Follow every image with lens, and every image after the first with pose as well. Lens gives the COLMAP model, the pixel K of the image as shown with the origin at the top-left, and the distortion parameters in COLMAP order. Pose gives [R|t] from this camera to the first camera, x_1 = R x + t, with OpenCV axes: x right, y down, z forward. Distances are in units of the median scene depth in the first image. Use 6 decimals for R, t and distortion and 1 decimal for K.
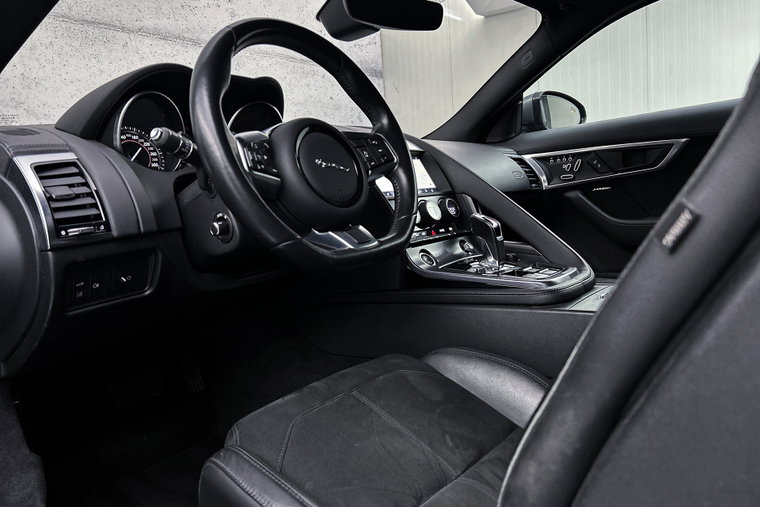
lens RADIAL K [[571.9, 0, 375.3], [0, 571.9, 256.5], [0, 0, 1]] dist [0.029063, -0.034386]
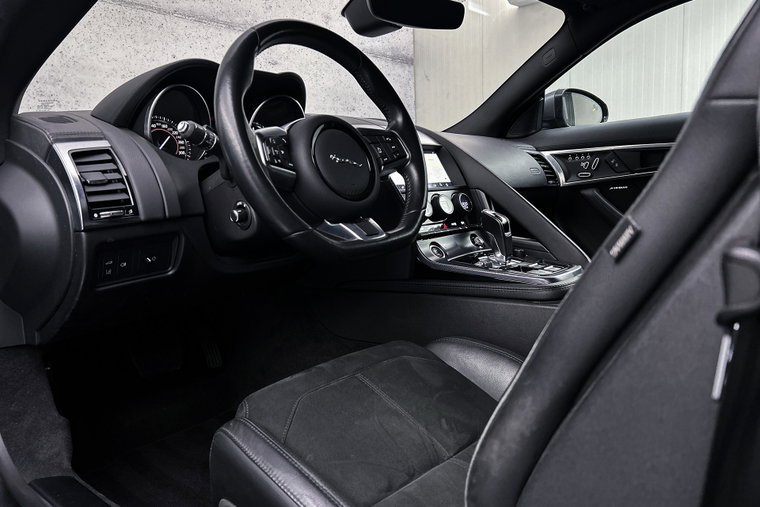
lens RADIAL K [[571.9, 0, 377.9], [0, 571.9, 252.5], [0, 0, 1]] dist [0.029063, -0.034386]
pose [[0.998383, 0.041910, -0.038395, 0.033160], [-0.041247, 0.998989, 0.017896, -0.011011], [0.039107, -0.016283, 0.999102, -0.062690]]
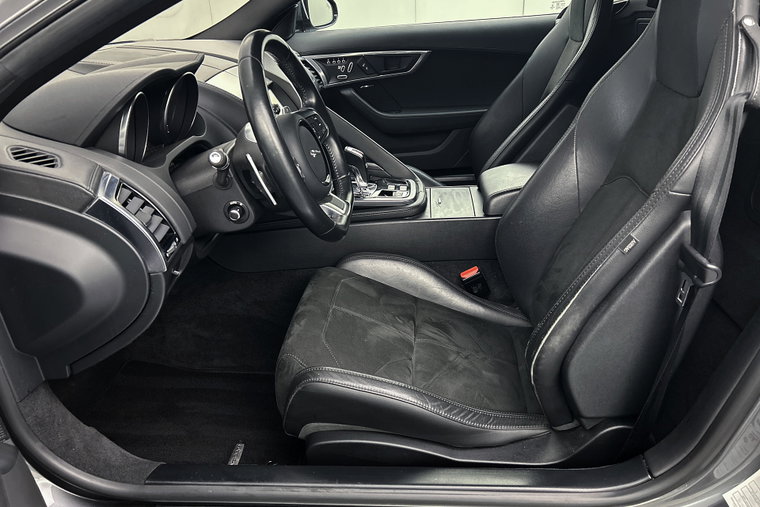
lens RADIAL K [[571.9, 0, 378.8], [0, 571.9, 251.2], [0, 0, 1]] dist [0.029063, -0.034386]
pose [[0.815554, -0.212419, 0.538284, -0.734545], [0.043487, 0.950058, 0.309027, -0.355276], [-0.577045, -0.228620, 0.784061, -0.167281]]
